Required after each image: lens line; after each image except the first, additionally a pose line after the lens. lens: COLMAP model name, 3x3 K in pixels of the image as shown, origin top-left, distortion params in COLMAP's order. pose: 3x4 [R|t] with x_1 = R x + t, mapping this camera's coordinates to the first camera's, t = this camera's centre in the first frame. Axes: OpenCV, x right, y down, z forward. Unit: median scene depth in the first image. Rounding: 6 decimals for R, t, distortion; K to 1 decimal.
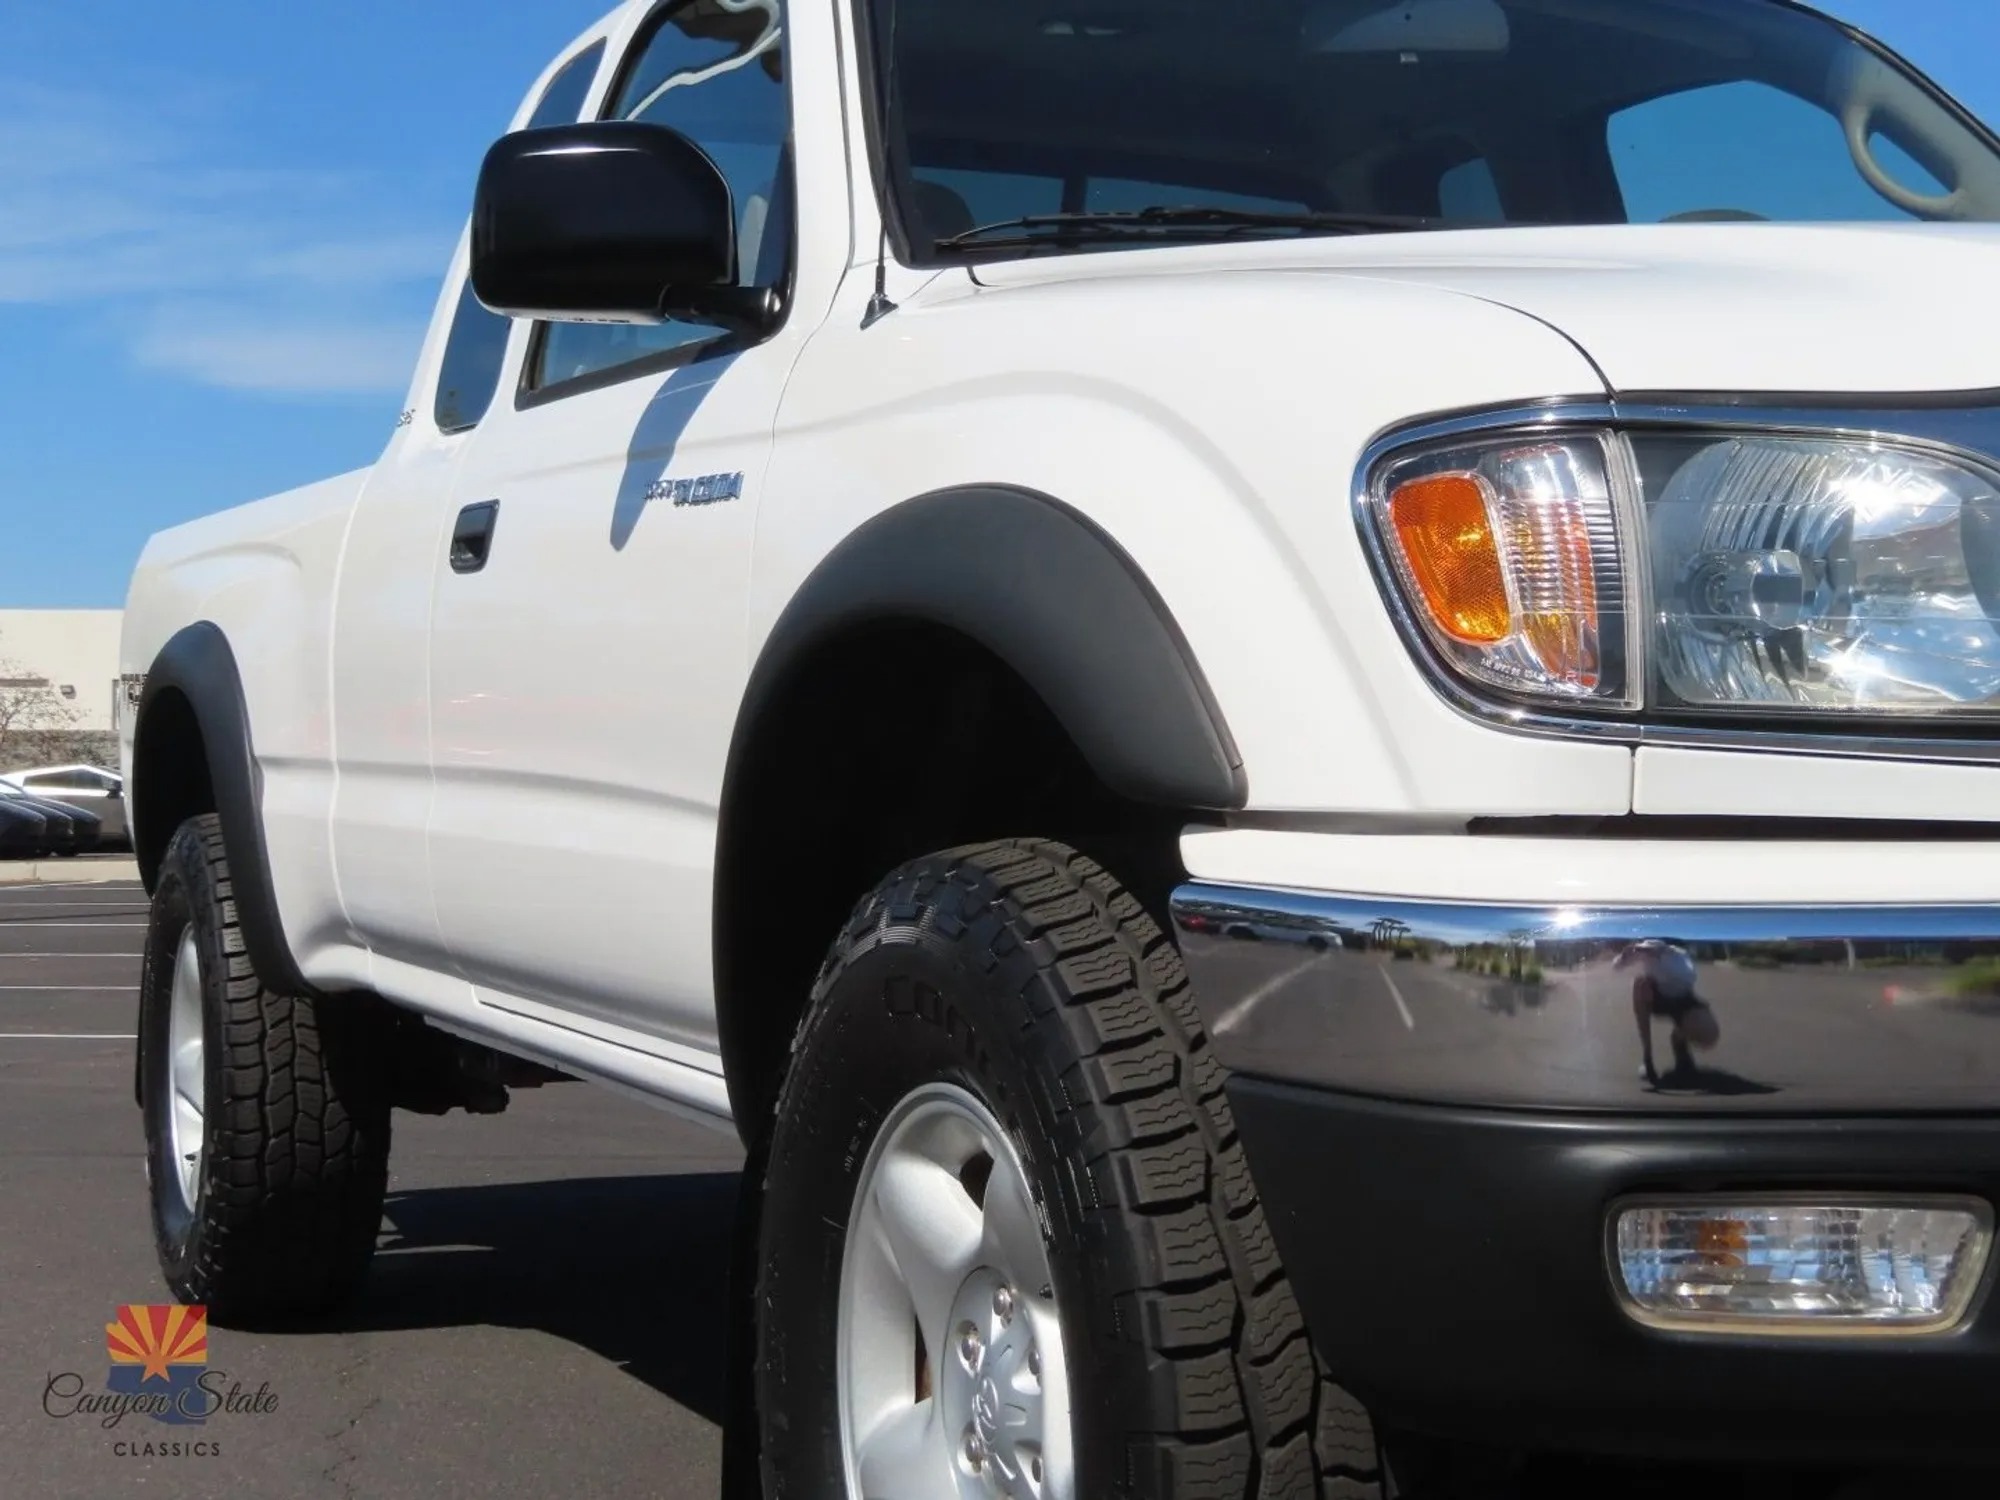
lens RADIAL K [[3406.0, 0, 1058.6], [0, 3406.0, 753.1], [0, 0, 1]] dist [0.011091, 0.057842]
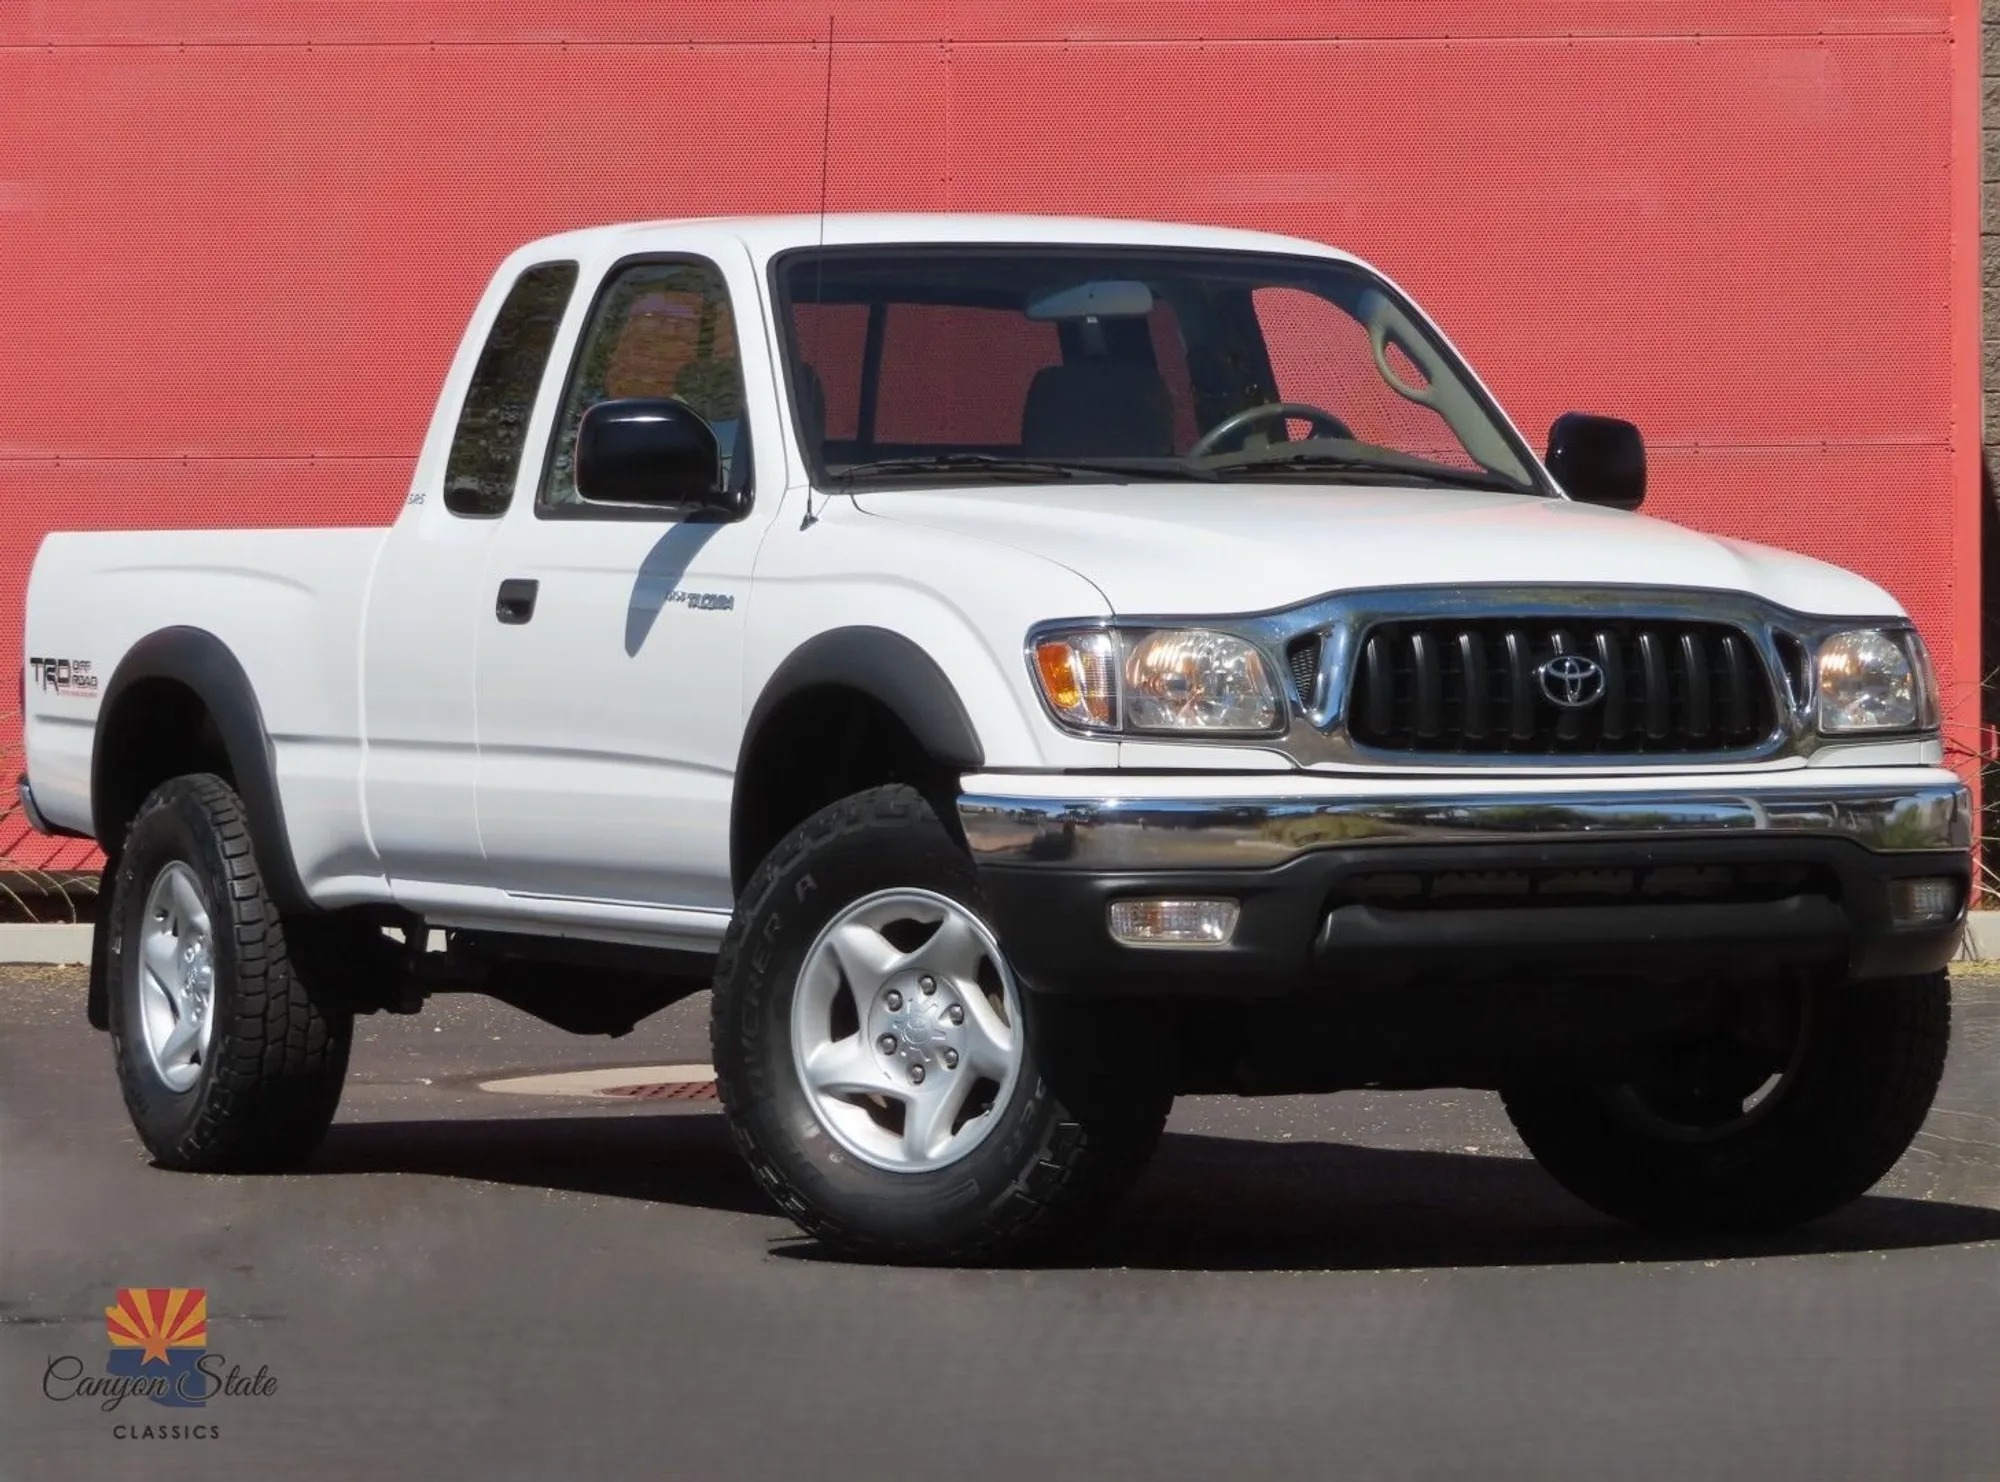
lens RADIAL K [[4601.7, 0, 1000.0], [0, 4601.7, 741.0], [0, 0, 1]] dist [-0.019012, -0.037644]
pose [[0.998915, -0.005486, 0.046236, -0.066320], [0.005068, 0.999945, 0.009137, -0.024025], [-0.046284, -0.008893, 0.998889, -1.729961]]
